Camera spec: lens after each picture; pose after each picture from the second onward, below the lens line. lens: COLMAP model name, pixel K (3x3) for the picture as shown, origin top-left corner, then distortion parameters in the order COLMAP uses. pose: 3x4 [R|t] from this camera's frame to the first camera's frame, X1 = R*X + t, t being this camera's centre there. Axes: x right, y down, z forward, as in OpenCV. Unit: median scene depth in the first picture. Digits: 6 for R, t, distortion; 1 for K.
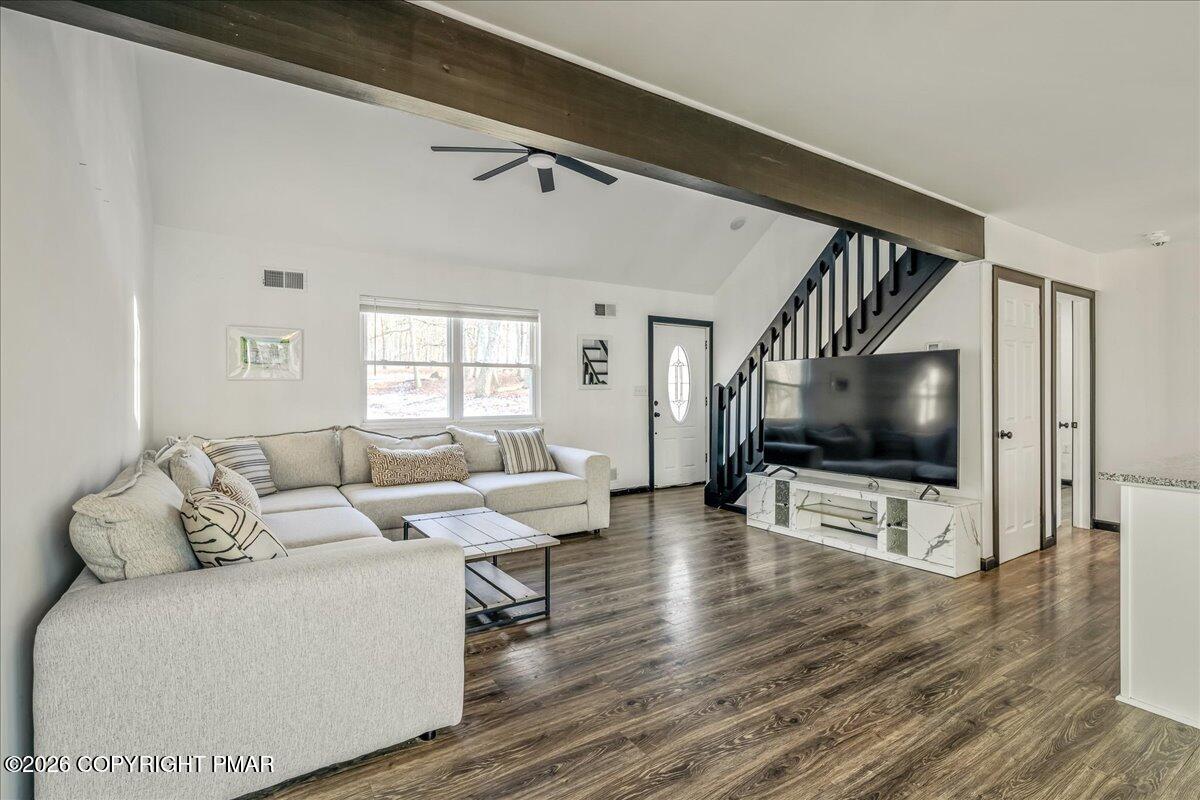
lens RADIAL K [[565.6, 0, 600.3], [0, 565.6, 390.5], [0, 0, 1]] dist [0.000087, 0.000244]
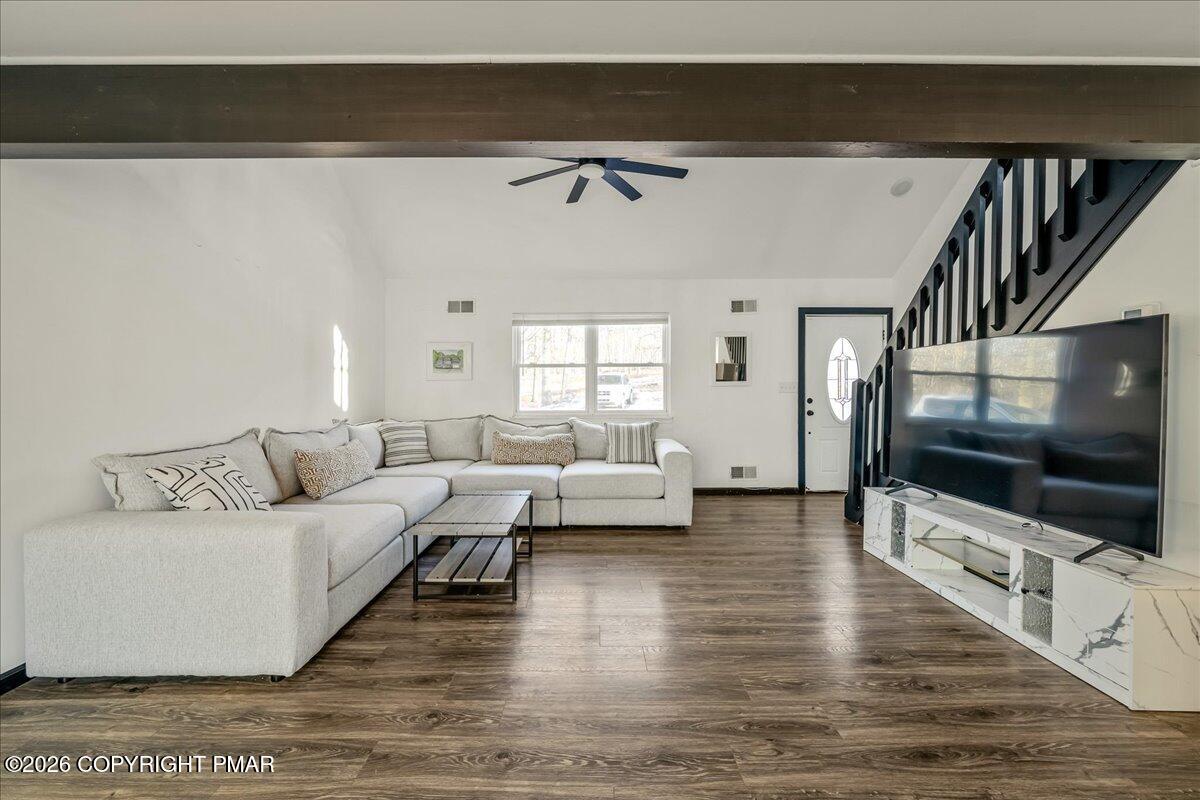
lens RADIAL K [[468.3, 0, 591.4], [0, 468.3, 390.5], [0, 0, 1]] dist [-0.002101, -0.000168]
pose [[0.833536, 0.001518, -0.552464, 0.374649], [0.002013, 0.999981, 0.005786, 0.000490], [0.552462, -0.005935, 0.833517, 0.260294]]
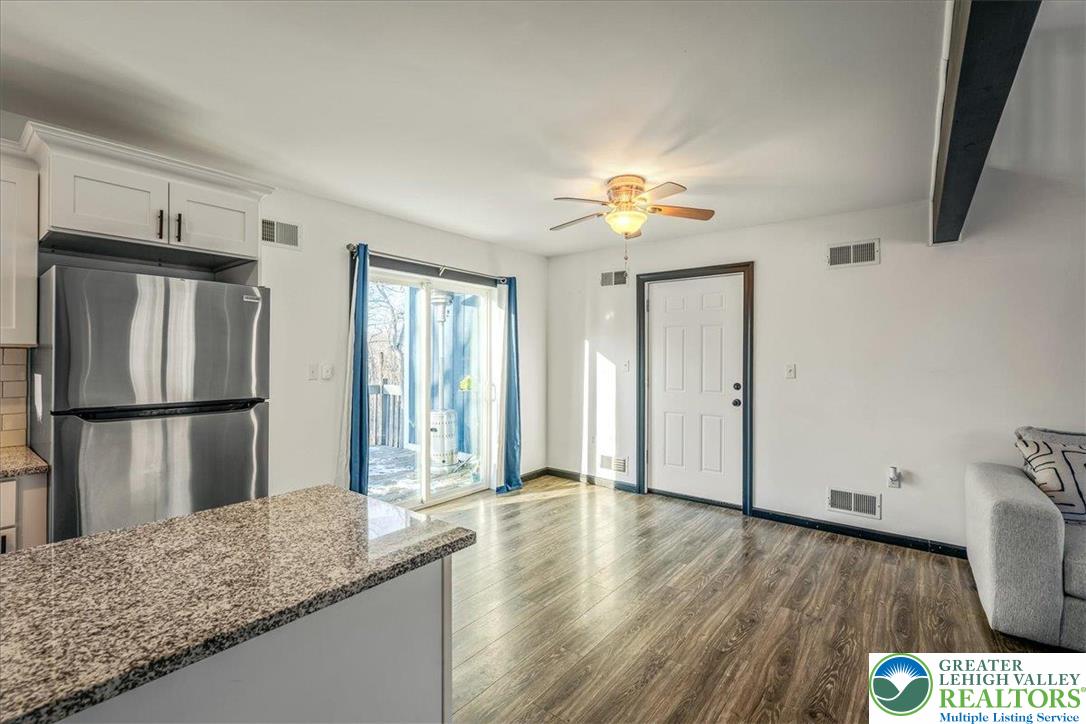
lens RADIAL K [[484.9, 0, 540.8], [0, 484.9, 356.5], [0, 0, 1]] dist [-0.000220, 0.000291]
pose [[-0.947268, -0.005554, -0.320395, 0.538728], [-0.004909, 0.999984, -0.002822, -0.024654], [0.320405, -0.001100, -0.947280, 0.828449]]
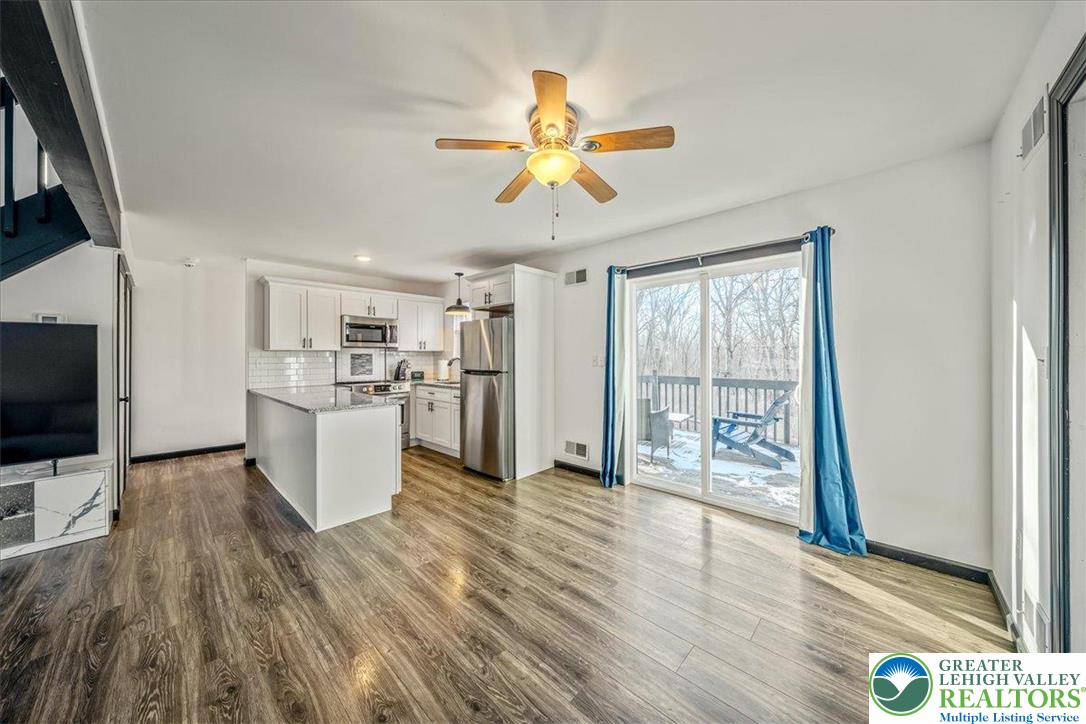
lens RADIAL K [[368.5, 0, 538.1], [0, 368.5, 358.7], [0, 0, 1]] dist [-0.001057, 0.000215]
pose [[-0.217666, -0.008206, 0.975989, -0.215580], [0.000775, 0.999963, 0.008581, -0.013651], [-0.976023, 0.002624, -0.217652, 0.297303]]
